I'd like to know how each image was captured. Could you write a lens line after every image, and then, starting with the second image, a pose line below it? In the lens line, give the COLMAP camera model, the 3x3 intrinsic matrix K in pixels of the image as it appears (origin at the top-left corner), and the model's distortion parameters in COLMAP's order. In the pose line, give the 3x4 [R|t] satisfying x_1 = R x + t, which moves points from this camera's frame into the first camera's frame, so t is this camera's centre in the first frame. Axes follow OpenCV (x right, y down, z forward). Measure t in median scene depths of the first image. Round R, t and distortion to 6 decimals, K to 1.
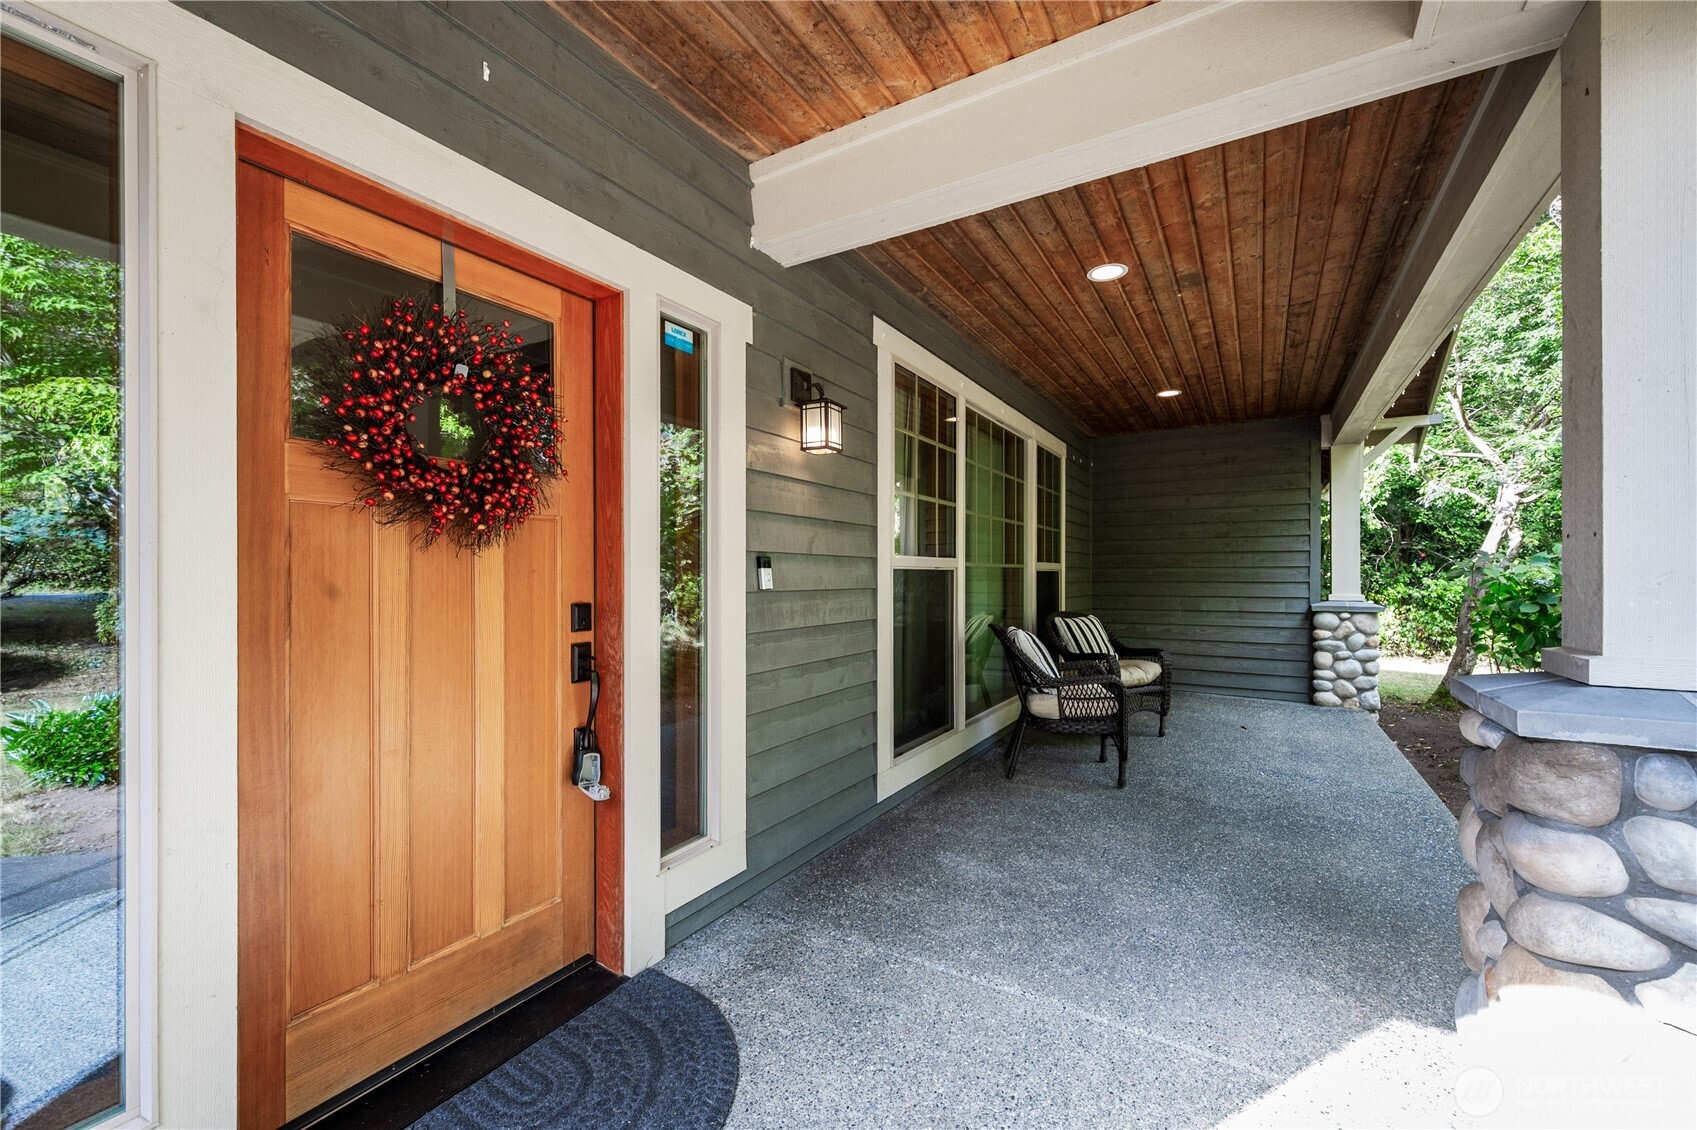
lens RADIAL K [[682.7, 0, 845.7], [0, 682.7, 571.9], [0, 0, 1]] dist [-0.000097, 0.000055]
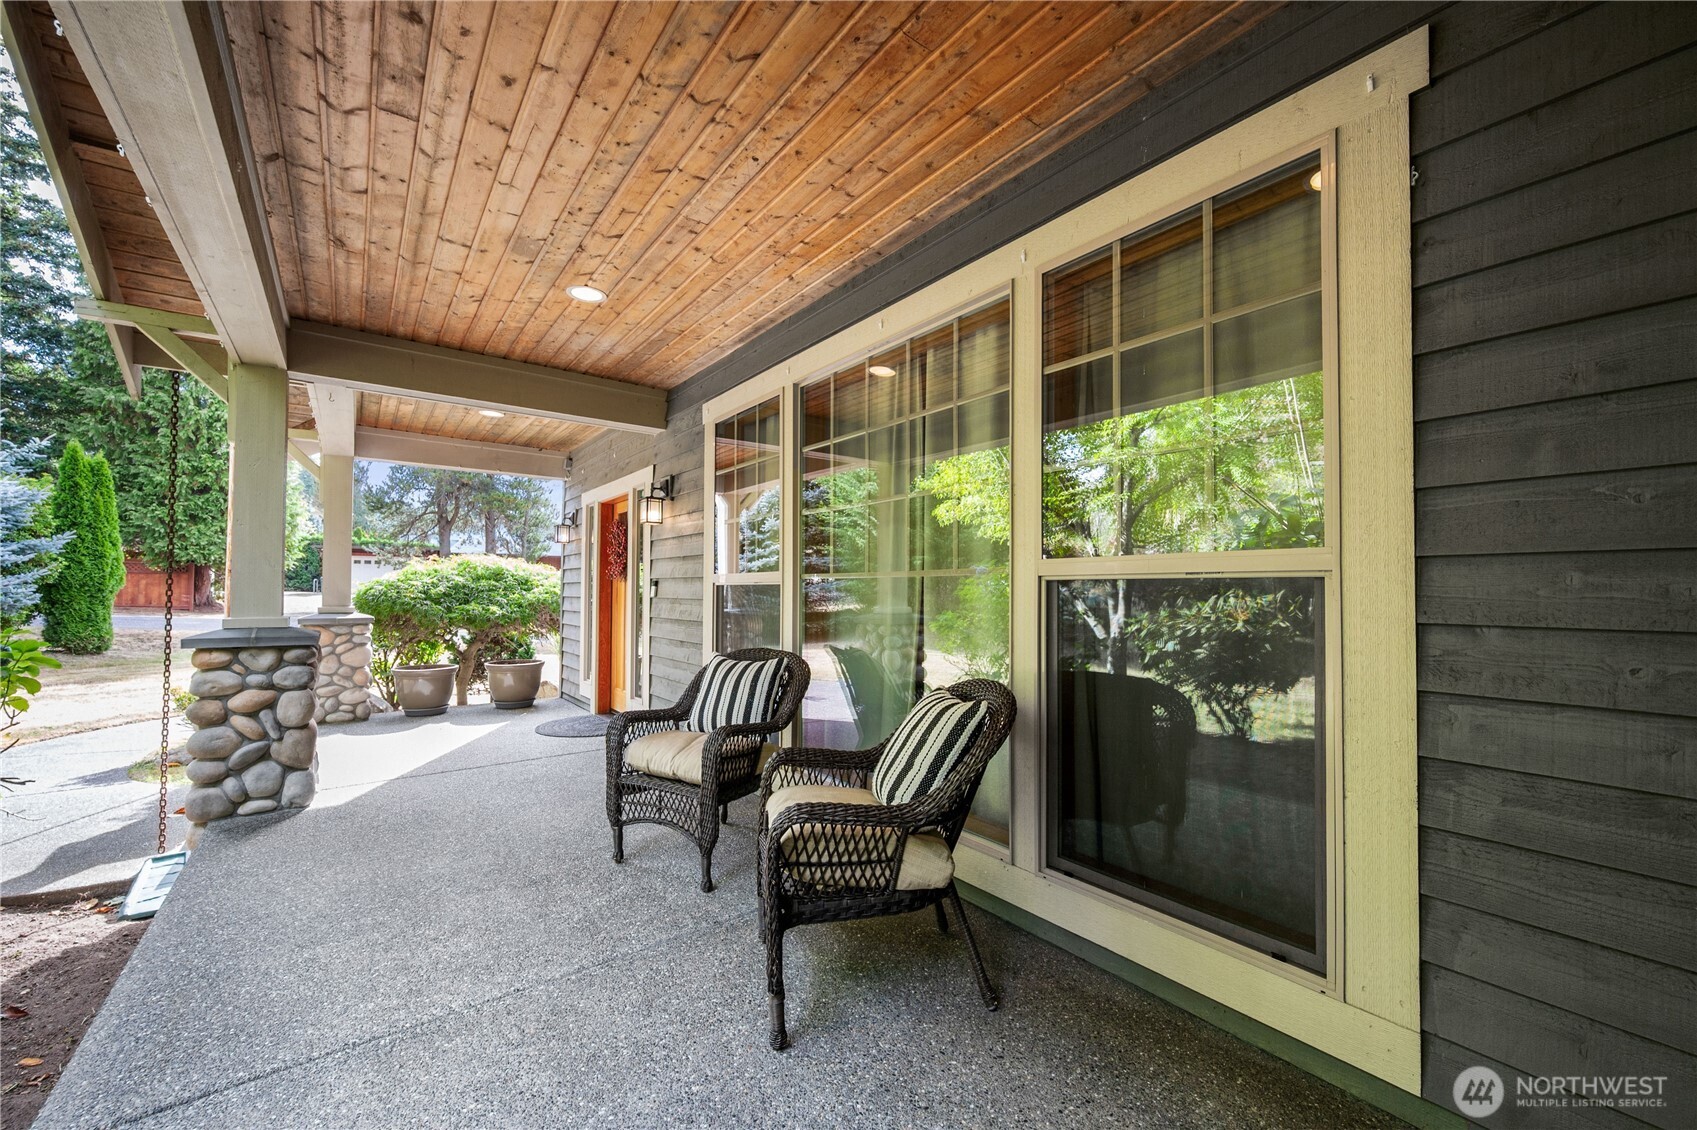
lens RADIAL K [[682.7, 0, 846.0], [0, 682.7, 577.1], [0, 0, 1]] dist [-0.000097, 0.000055]
pose [[-0.391408, -0.028396, -0.919779, 1.169705], [-0.002354, 0.999551, -0.029858, 0.020535], [0.920214, -0.009521, -0.391299, 1.766936]]
